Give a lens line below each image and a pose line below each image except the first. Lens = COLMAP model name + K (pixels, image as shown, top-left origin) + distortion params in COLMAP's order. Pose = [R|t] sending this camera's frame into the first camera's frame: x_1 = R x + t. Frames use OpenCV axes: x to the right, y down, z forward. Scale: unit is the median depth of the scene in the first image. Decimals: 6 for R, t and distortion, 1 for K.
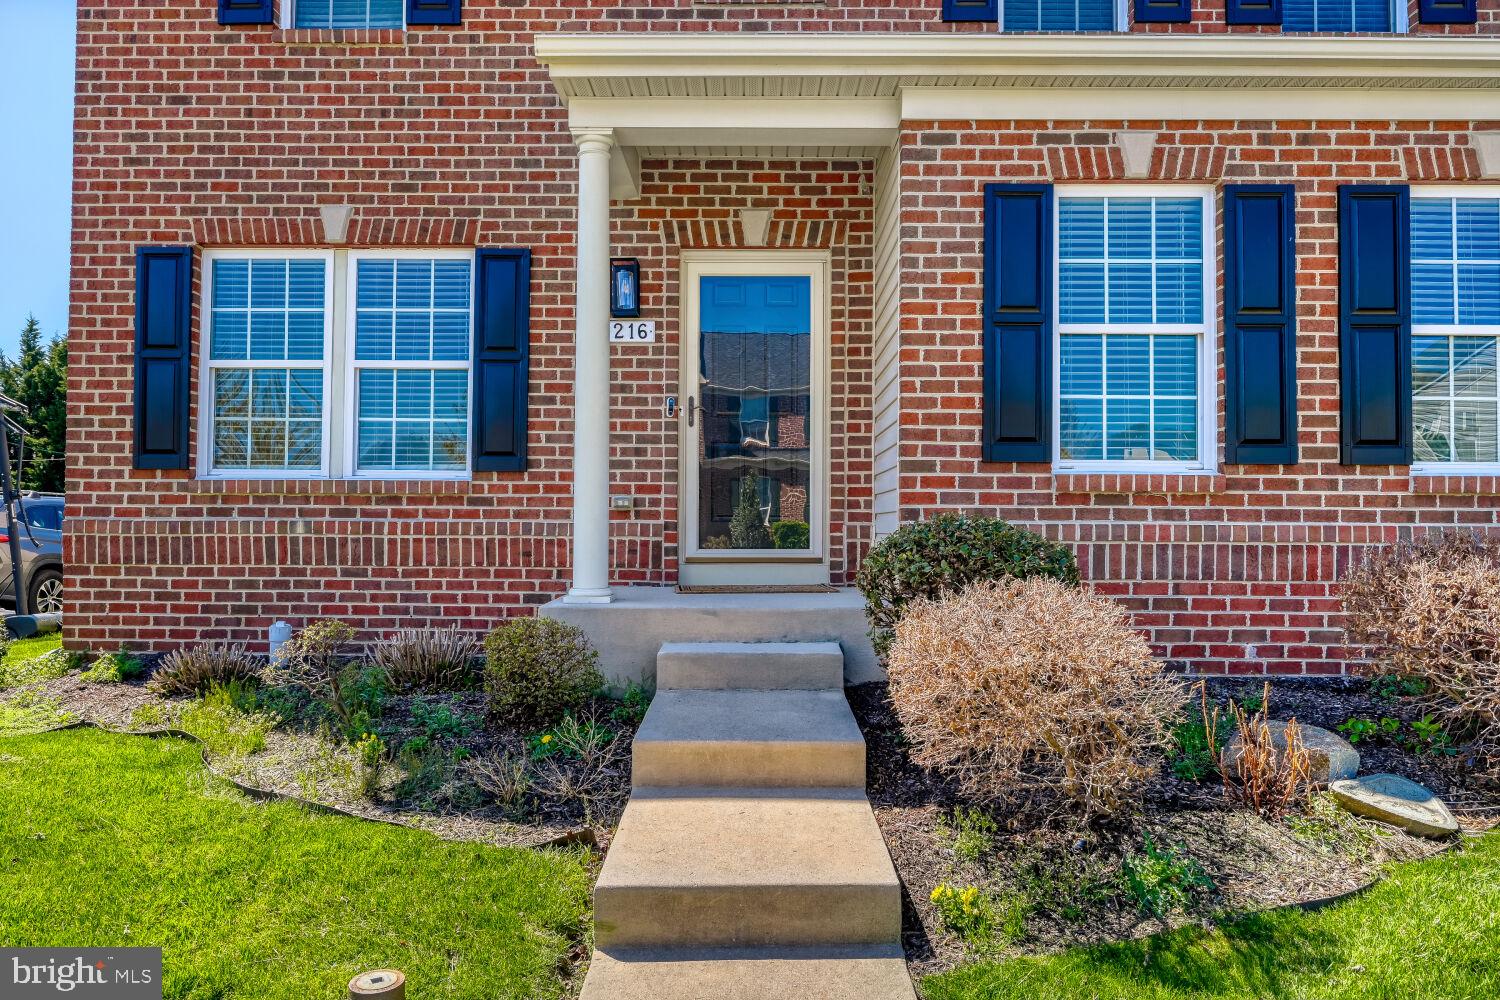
lens RADIAL K [[936.9, 0, 748.8], [0, 936.9, 504.5], [0, 0, 1]] dist [-0.002322, -0.000698]
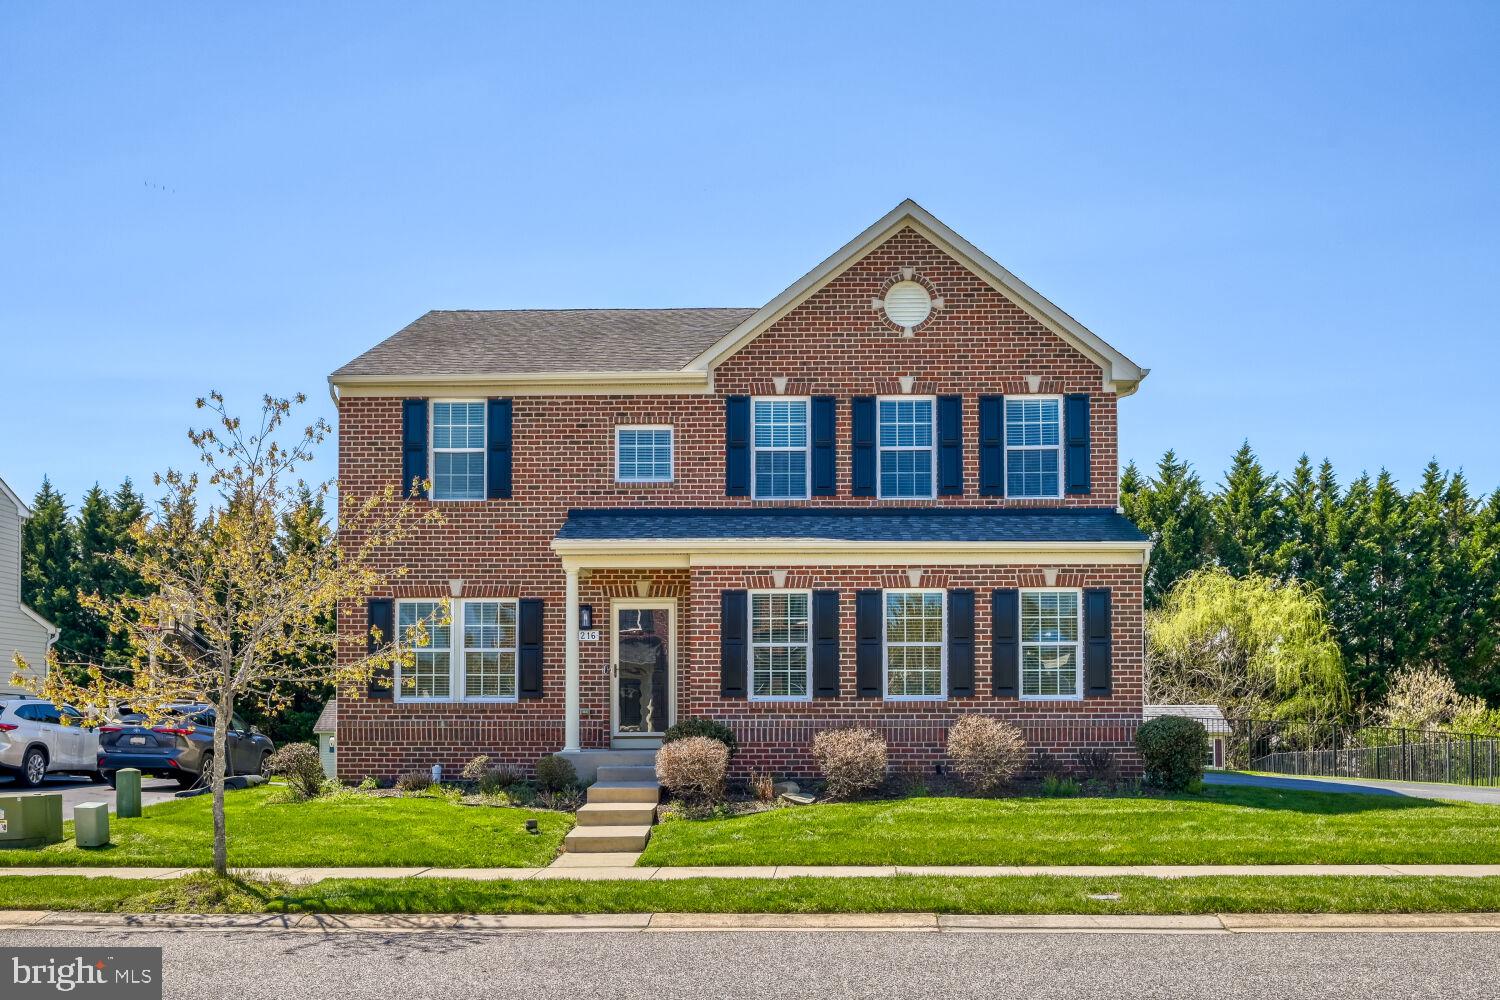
lens RADIAL K [[1259.8, 0, 762.6], [0, 1259.8, 696.1], [0, 0, 1]] dist [-0.013981, 0.004811]
pose [[0.999958, -0.007673, -0.004928, 0.306717], [0.007711, 0.999941, 0.007604, -0.059228], [0.004869, -0.007642, 0.999959, -2.025452]]
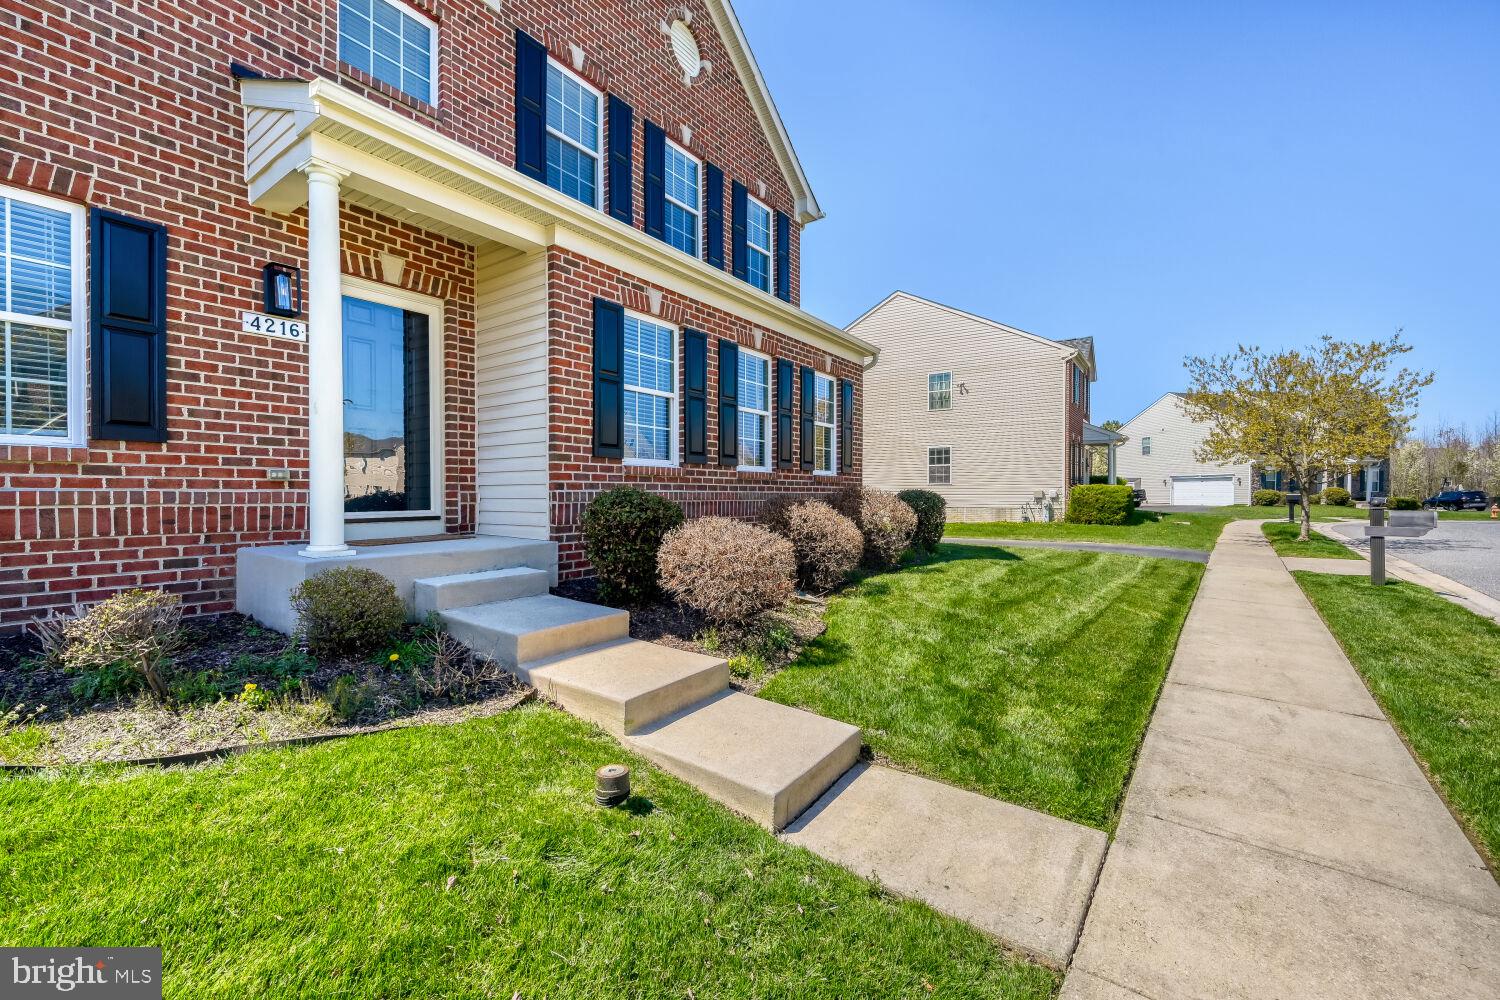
lens RADIAL K [[621.1, 0, 749.4], [0, 621.1, 502.0], [0, 0, 1]] dist [-0.003518, 0.000341]
pose [[0.570037, -0.015029, 0.821482, -0.433720], [-0.014726, 0.999485, 0.028505, 0.001530], [-0.821487, -0.028346, 0.569522, 0.074049]]
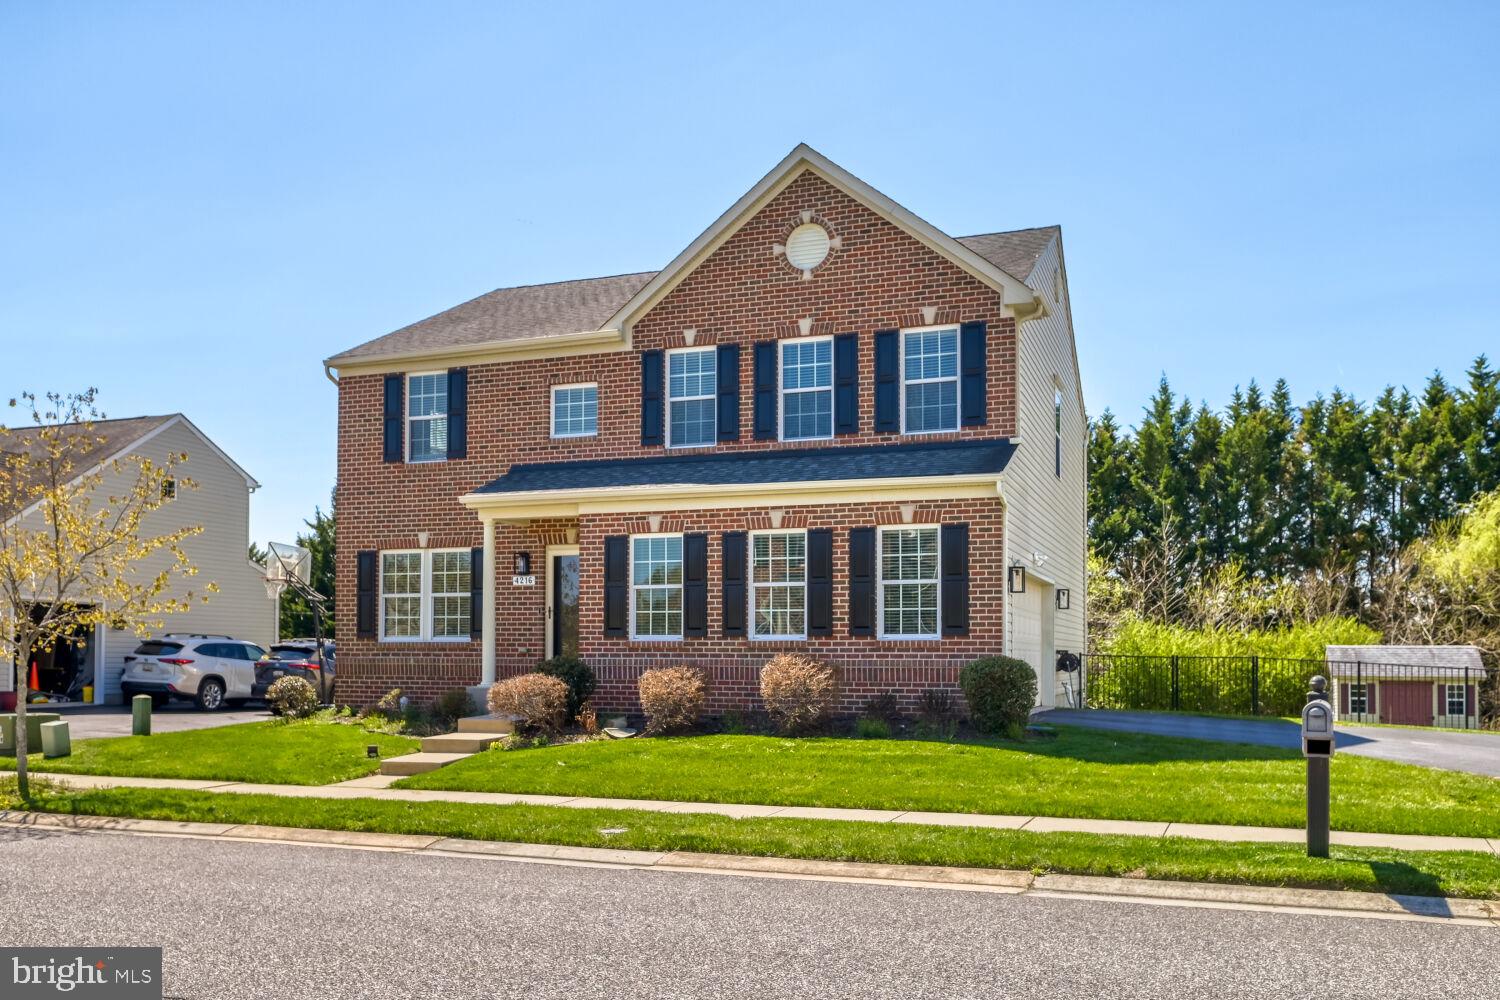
lens RADIAL K [[1259.8, 0, 761.0], [0, 1259.8, 629.7], [0, 0, 1]] dist [-0.013981, 0.004811]
pose [[0.943281, -0.010195, -0.331839, 1.548121], [0.010649, 0.999943, -0.000449, -0.047934], [0.331825, -0.003111, 0.943336, -1.906788]]
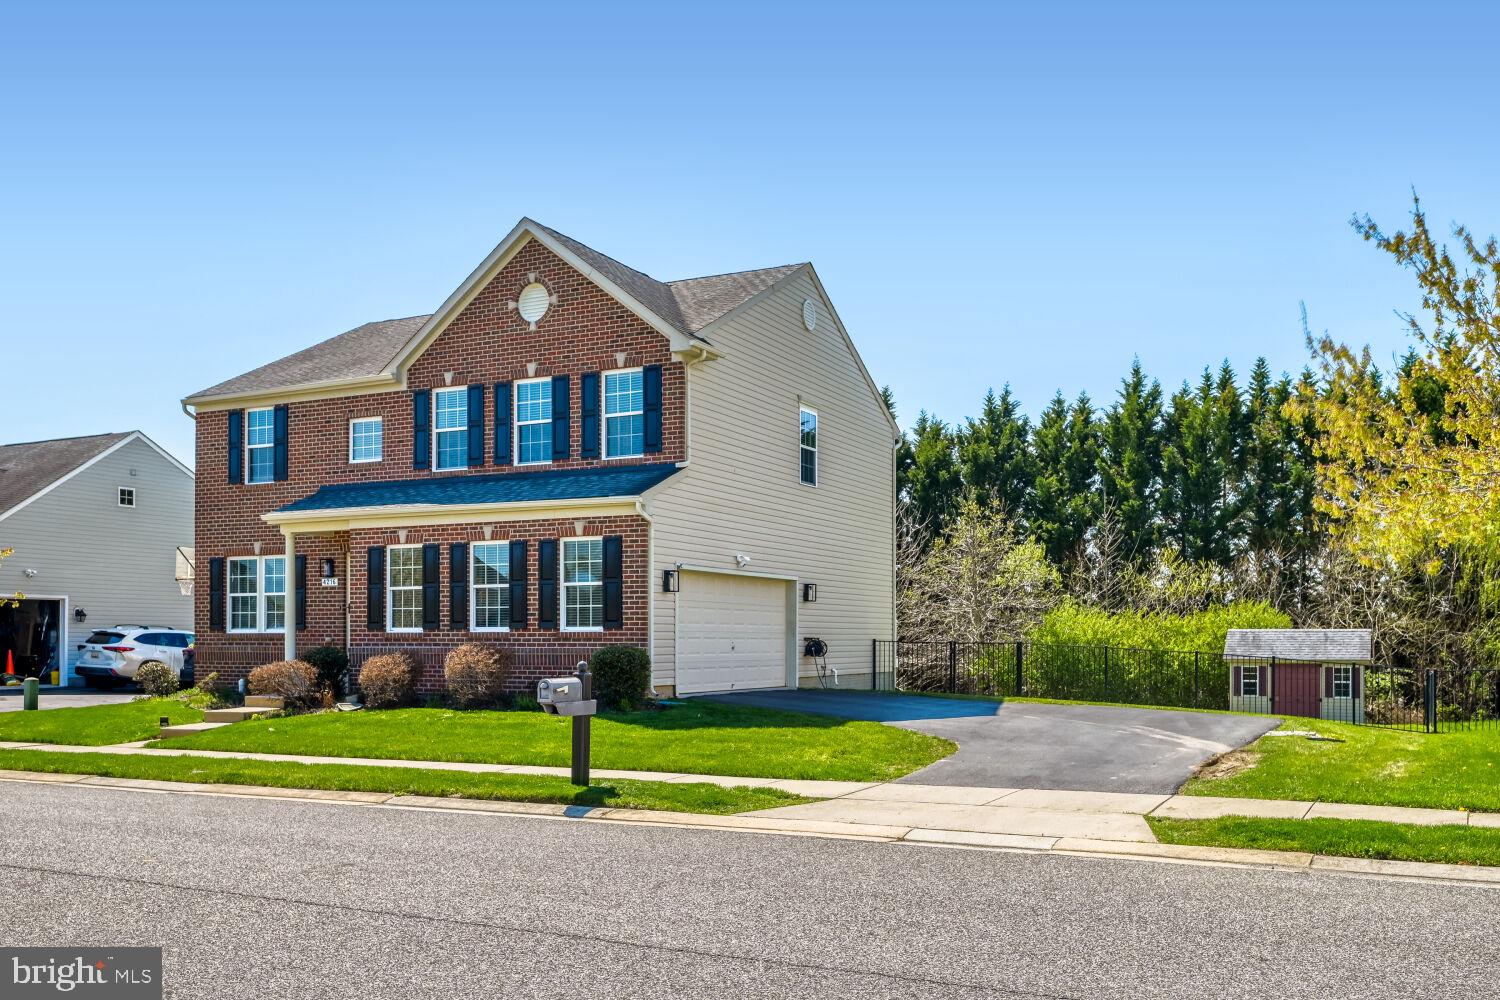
lens RADIAL K [[1341.1, 0, 765.1], [0, 1341.1, 621.7], [0, 0, 1]] dist [-0.019070, 0.020421]
pose [[0.903773, -0.012169, -0.427839, 2.915086], [0.016707, 0.999837, 0.006854, -0.065753], [0.427686, -0.013342, 0.903829, -2.229314]]
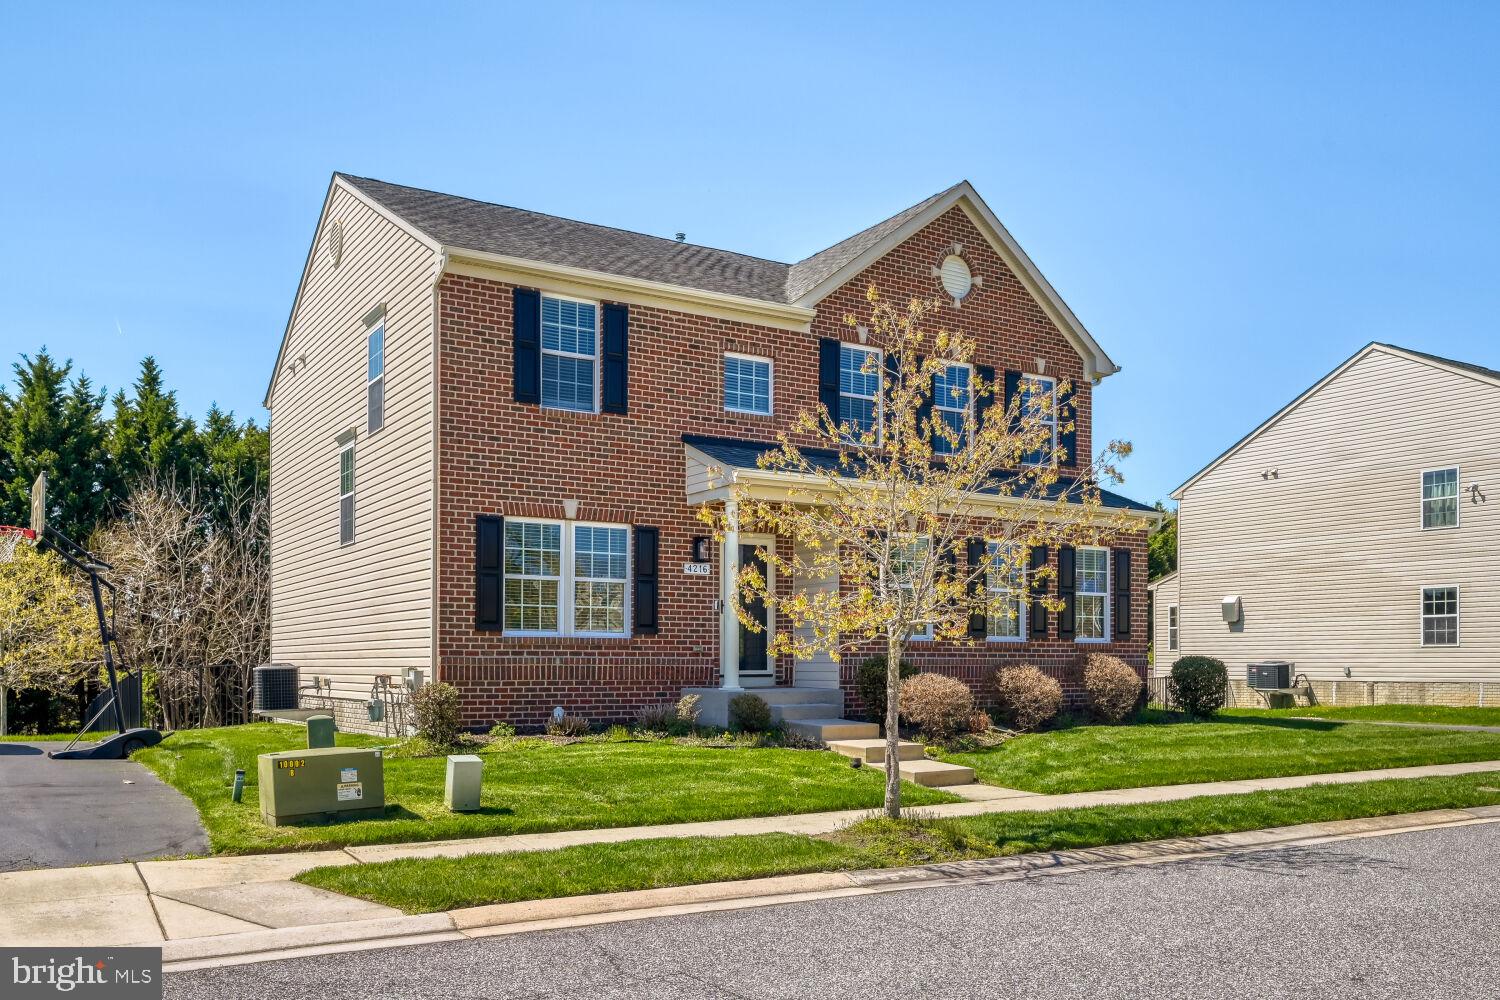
lens RADIAL K [[1259.8, 0, 749.2], [0, 1259.8, 656.3], [0, 0, 1]] dist [-0.013981, 0.004811]
pose [[0.843988, -0.000630, 0.536361, -1.575731], [-0.009812, 0.999814, 0.016614, -0.034332], [-0.536272, -0.019285, 0.843825, -1.490904]]
